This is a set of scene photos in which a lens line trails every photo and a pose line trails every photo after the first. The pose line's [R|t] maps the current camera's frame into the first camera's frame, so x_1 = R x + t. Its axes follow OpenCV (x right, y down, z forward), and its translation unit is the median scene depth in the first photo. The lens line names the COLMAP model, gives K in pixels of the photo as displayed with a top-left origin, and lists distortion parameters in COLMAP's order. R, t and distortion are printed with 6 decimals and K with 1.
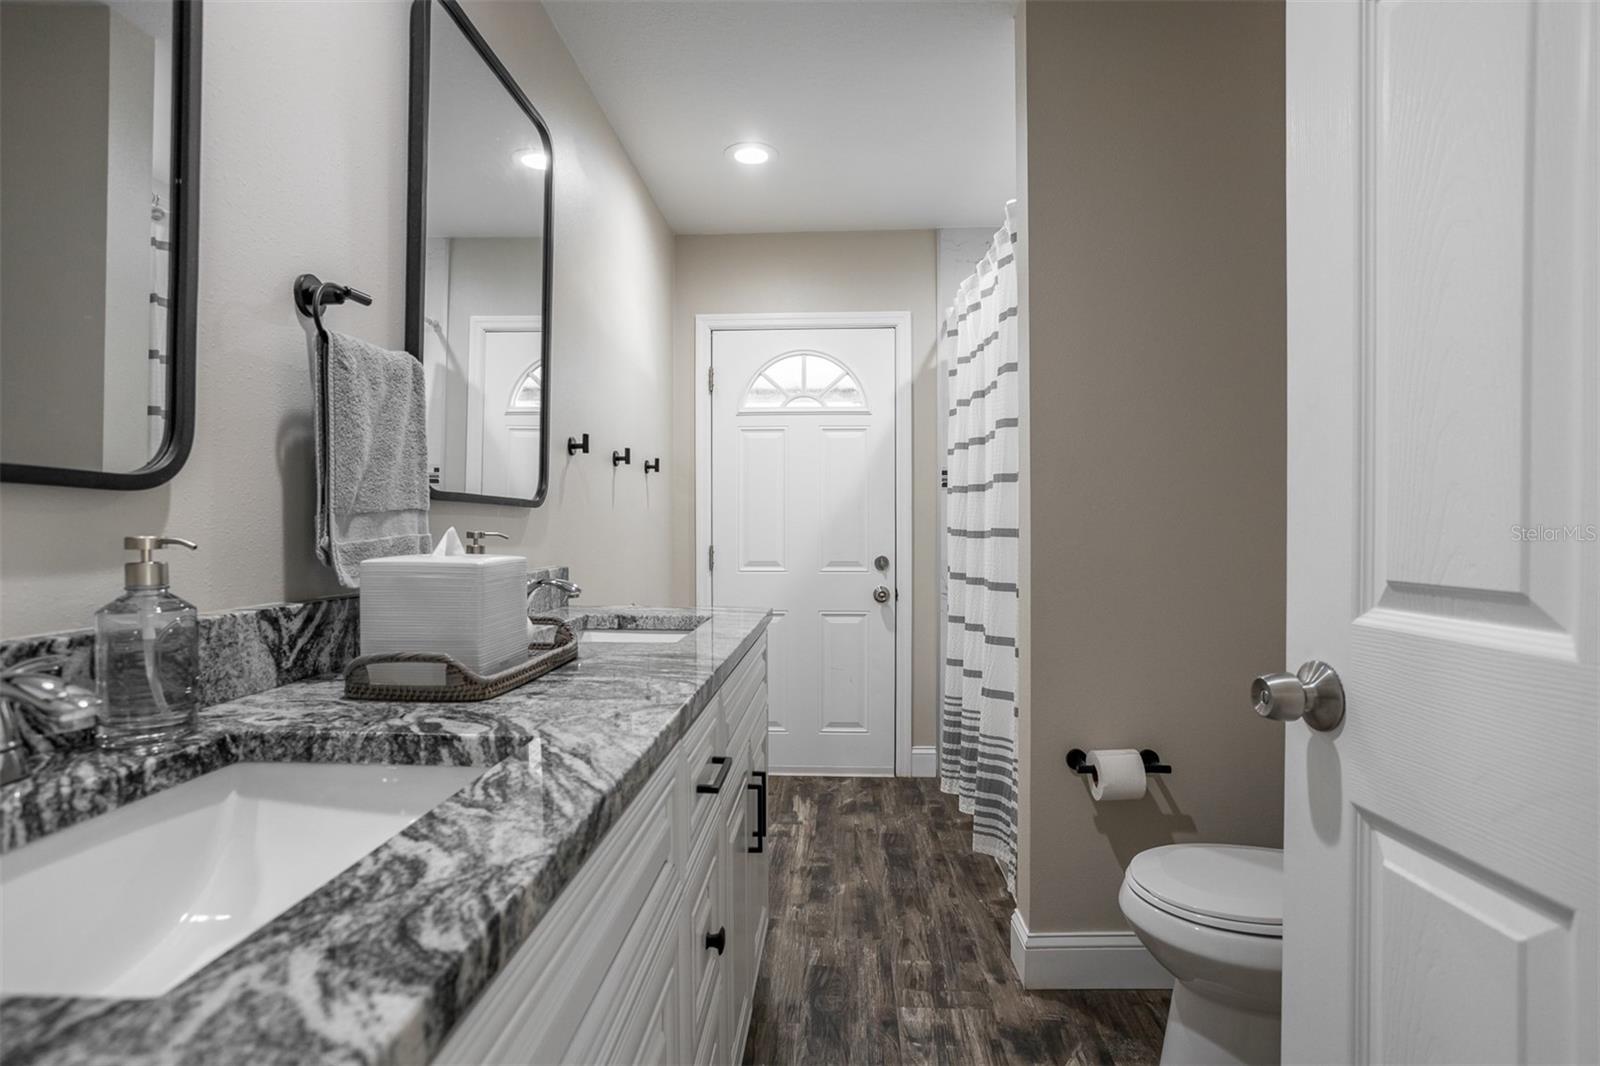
lens RADIAL K [[814.7, 0, 797.3], [0, 814.7, 537.6], [0, 0, 1]] dist [-0.059230, 0.031965]
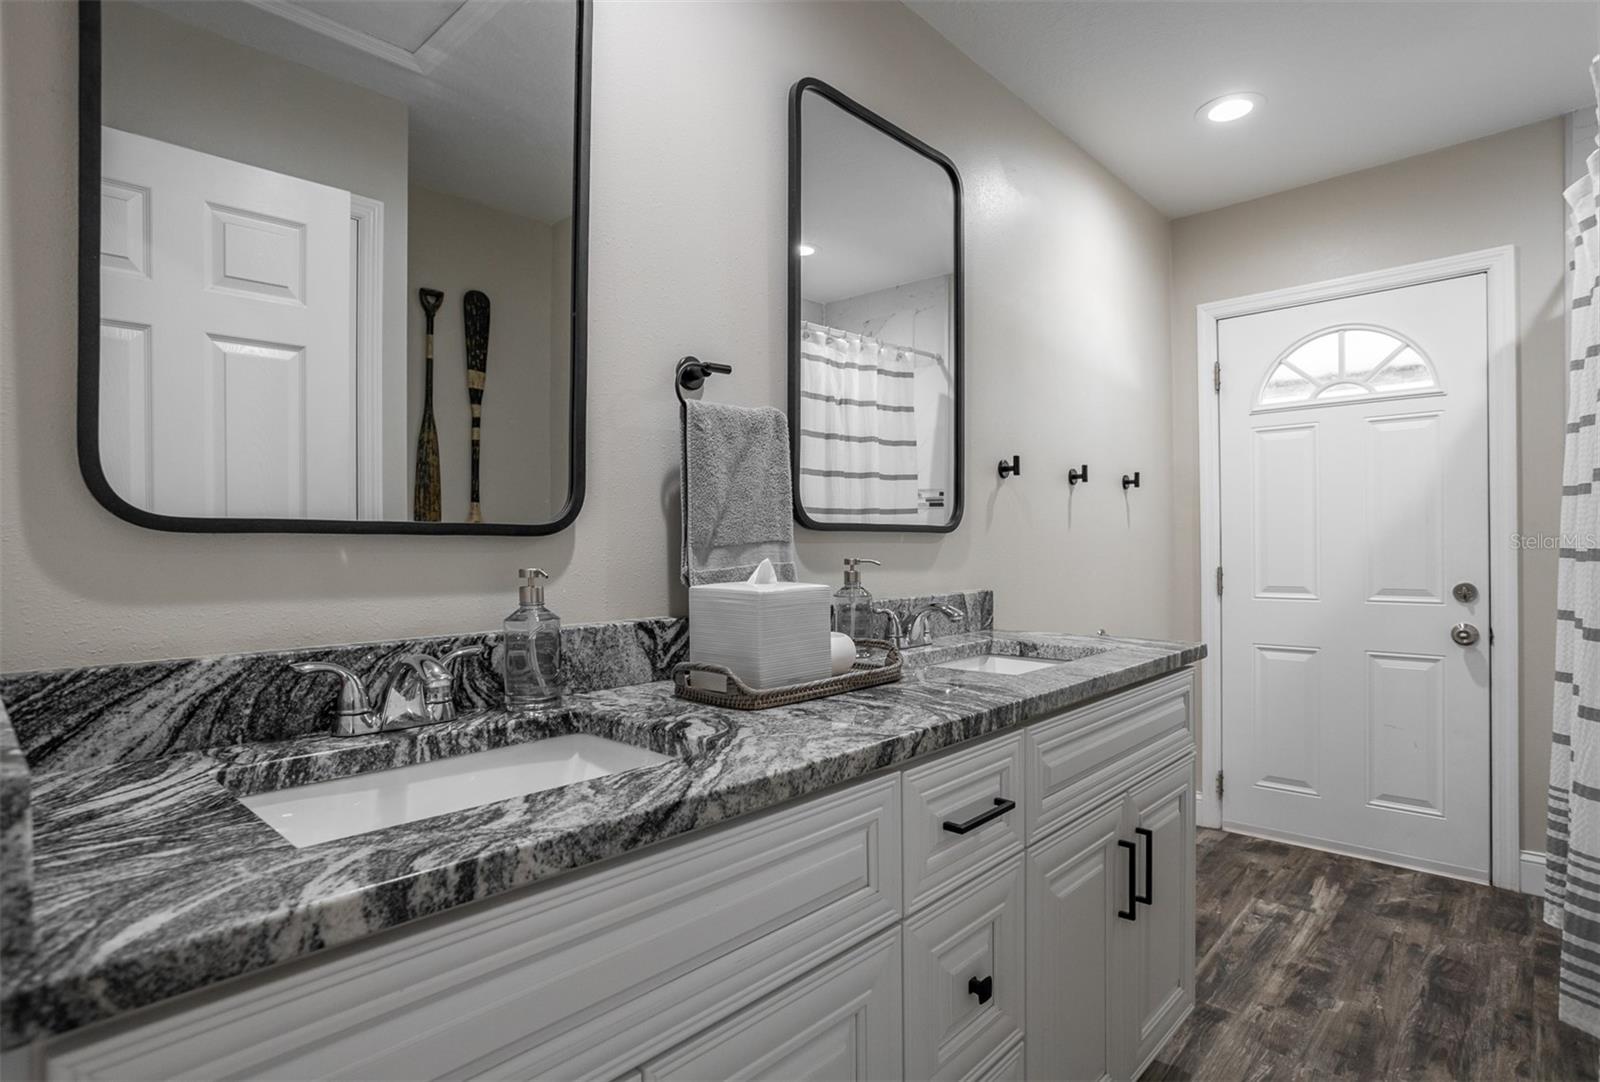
lens RADIAL K [[836.1, 0, 795.8], [0, 836.1, 554.1], [0, 0, 1]] dist [-0.066668, 0.039839]
pose [[0.760291, 0.000111, -0.649582, 0.401182], [0.001659, 0.999996, 0.002113, -0.022826], [0.649580, -0.002685, 0.760289, 0.118748]]
